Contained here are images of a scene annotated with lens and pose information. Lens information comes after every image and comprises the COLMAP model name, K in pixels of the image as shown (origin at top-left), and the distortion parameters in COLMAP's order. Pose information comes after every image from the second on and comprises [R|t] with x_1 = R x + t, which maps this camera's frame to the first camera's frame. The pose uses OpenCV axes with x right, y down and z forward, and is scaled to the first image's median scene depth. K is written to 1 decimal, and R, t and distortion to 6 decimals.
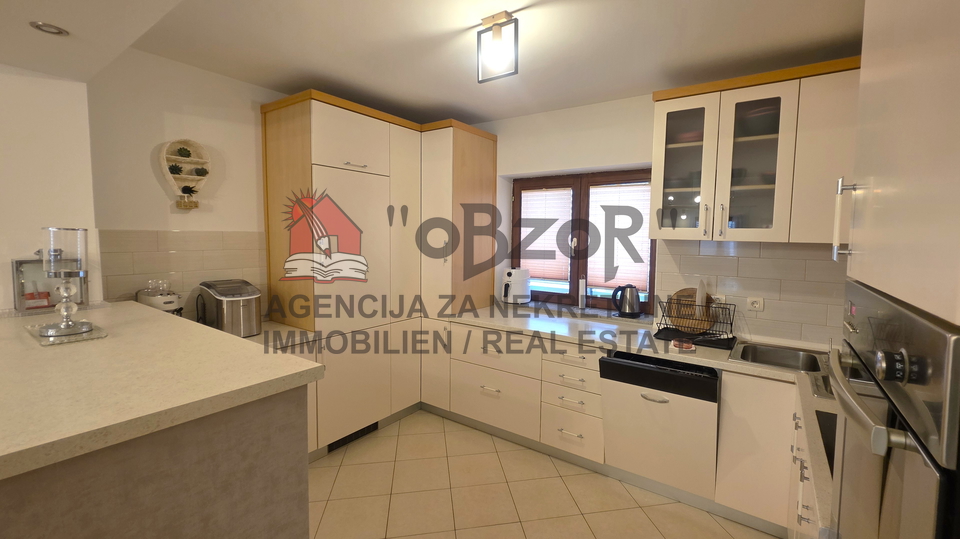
lens RADIAL K [[391.9, 0, 485.7], [0, 391.9, 262.3], [0, 0, 1]] dist [0.000966, 0.000097]
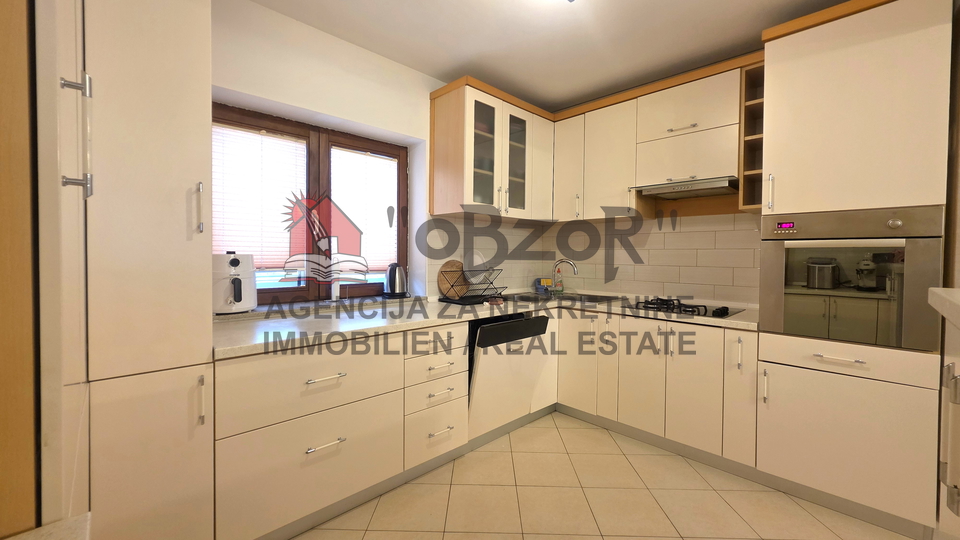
lens RADIAL K [[391.9, 0, 485.7], [0, 391.9, 262.8], [0, 0, 1]] dist [0.000966, 0.000097]
pose [[0.176788, -0.034365, 0.983649, -0.587049], [0.062341, 0.997775, 0.023654, 0.052342], [-0.982273, 0.057140, 0.178537, 0.717282]]
